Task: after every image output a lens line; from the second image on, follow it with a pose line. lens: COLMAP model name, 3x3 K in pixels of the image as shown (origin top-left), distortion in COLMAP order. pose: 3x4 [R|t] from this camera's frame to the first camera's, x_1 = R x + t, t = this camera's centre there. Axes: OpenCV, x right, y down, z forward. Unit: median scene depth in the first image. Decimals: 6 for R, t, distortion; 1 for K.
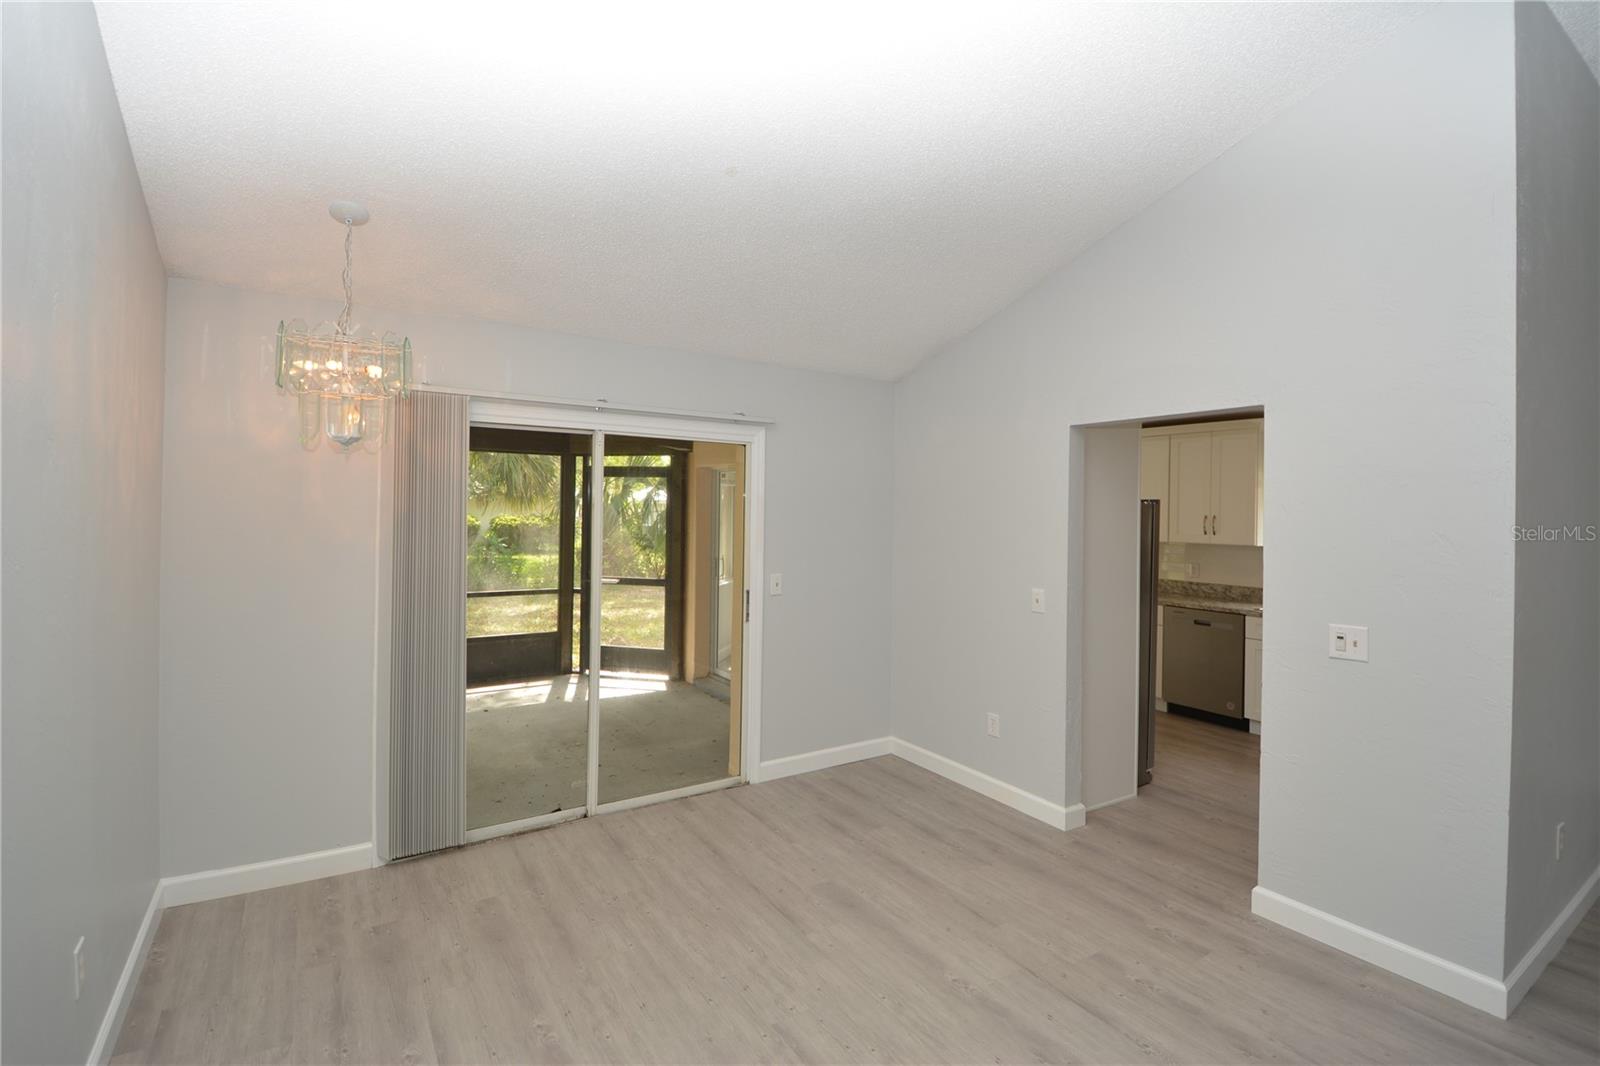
lens RADIAL K [[707.4, 0, 793.7], [0, 707.4, 509.8], [0, 0, 1]] dist [0.000741, -0.015305]
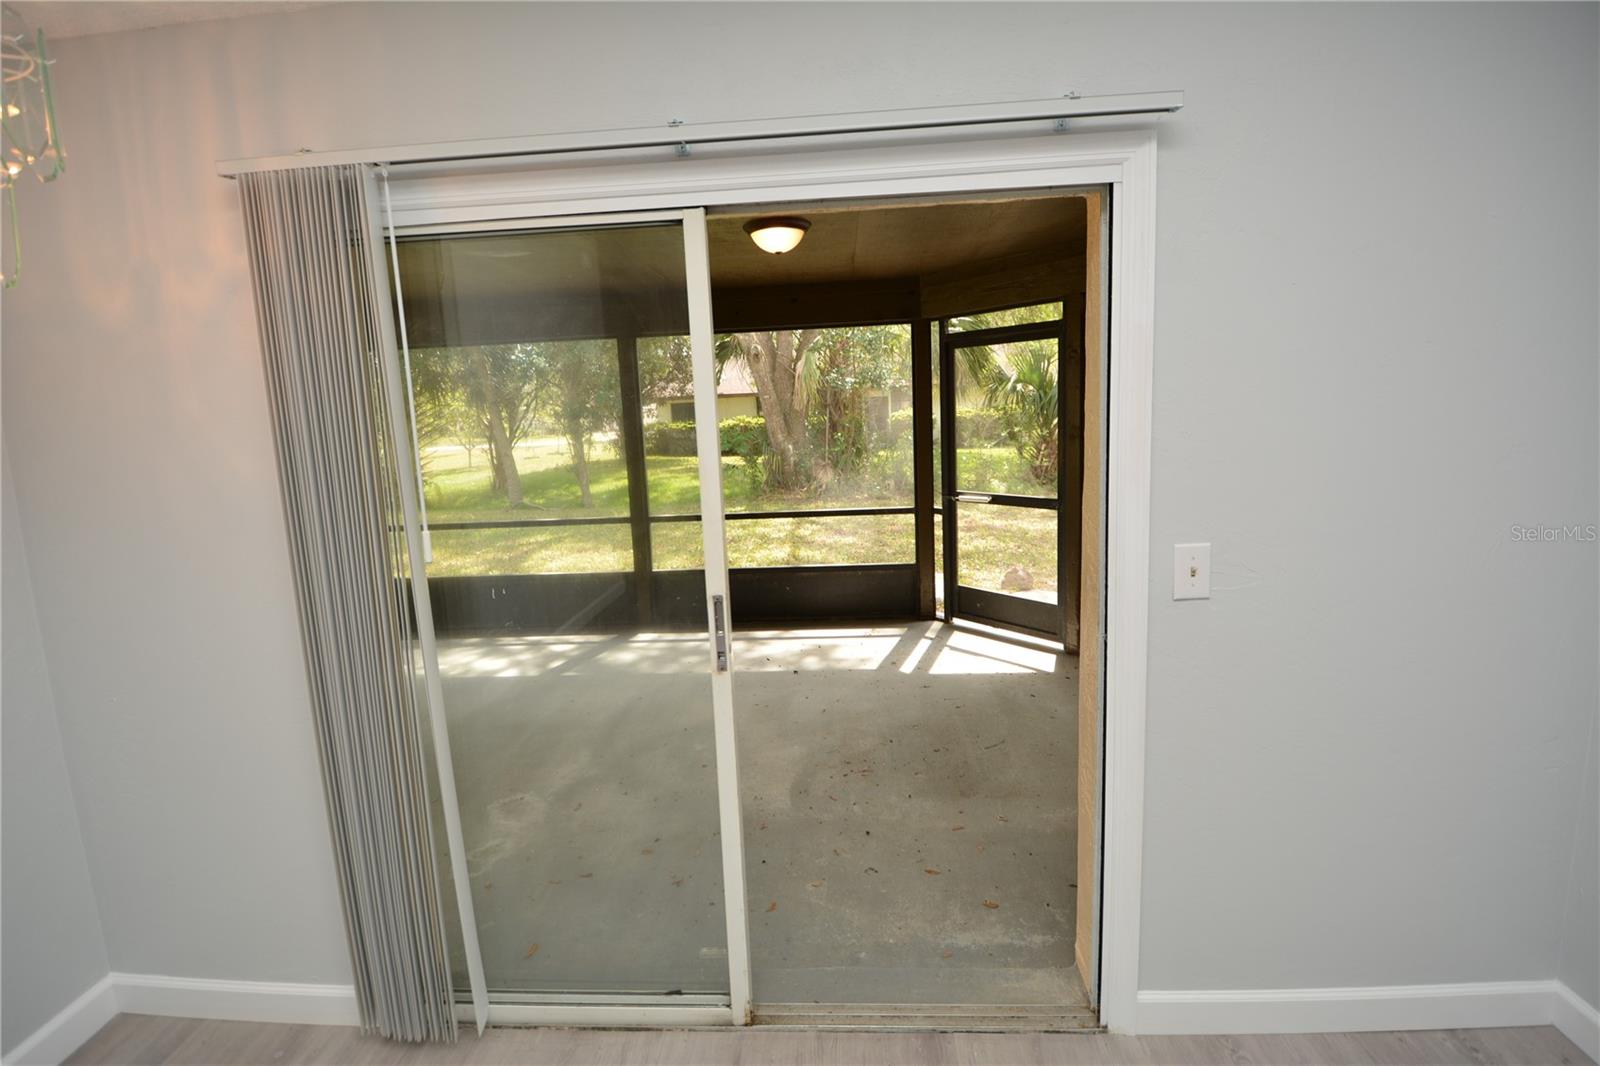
lens RADIAL K [[707.4, 0, 793.7], [0, 707.4, 509.8], [0, 0, 1]] dist [0.000741, -0.015305]
pose [[0.793490, 0.029476, -0.607869, 0.020401], [0.065755, 0.988827, 0.133784, 0.006540], [0.605021, -0.146126, 0.782686, 0.359072]]
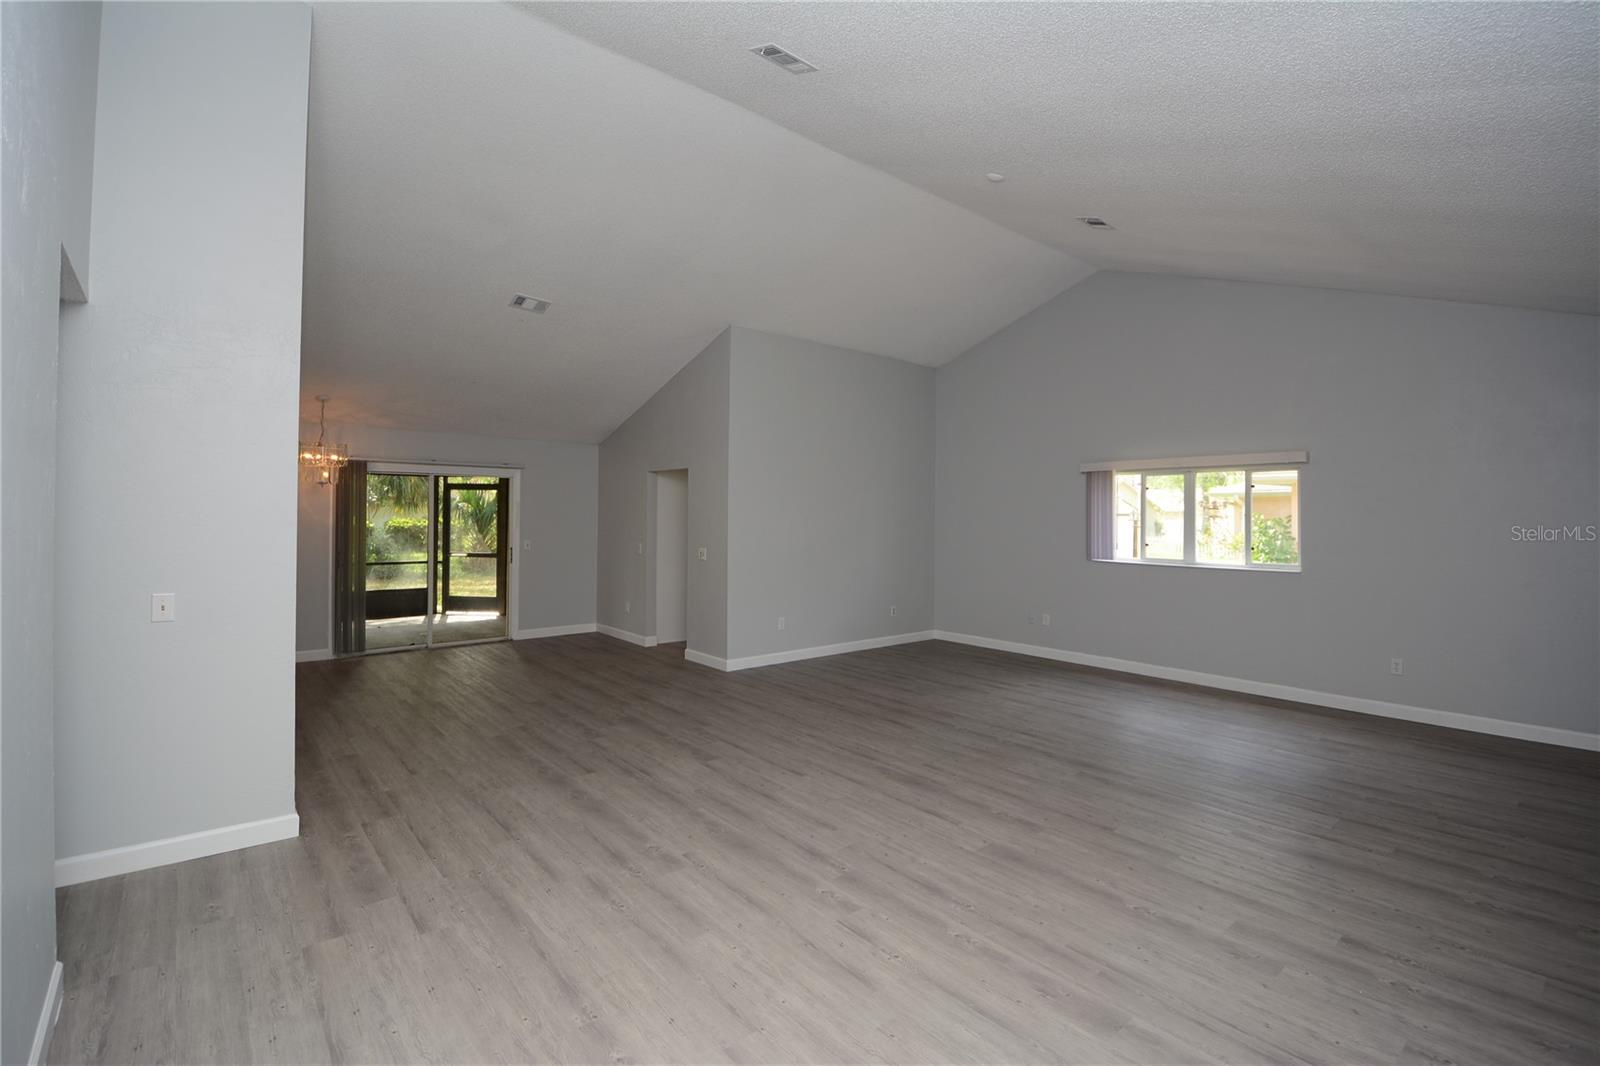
lens RADIAL K [[707.4, 0, 793.7], [0, 707.4, 509.8], [0, 0, 1]] dist [0.000741, -0.015305]
pose [[0.992824, -0.005436, 0.119464, 0.308663], [0.005933, 0.999975, -0.003804, 0.009127], [-0.119441, 0.004486, 0.992831, -0.705100]]
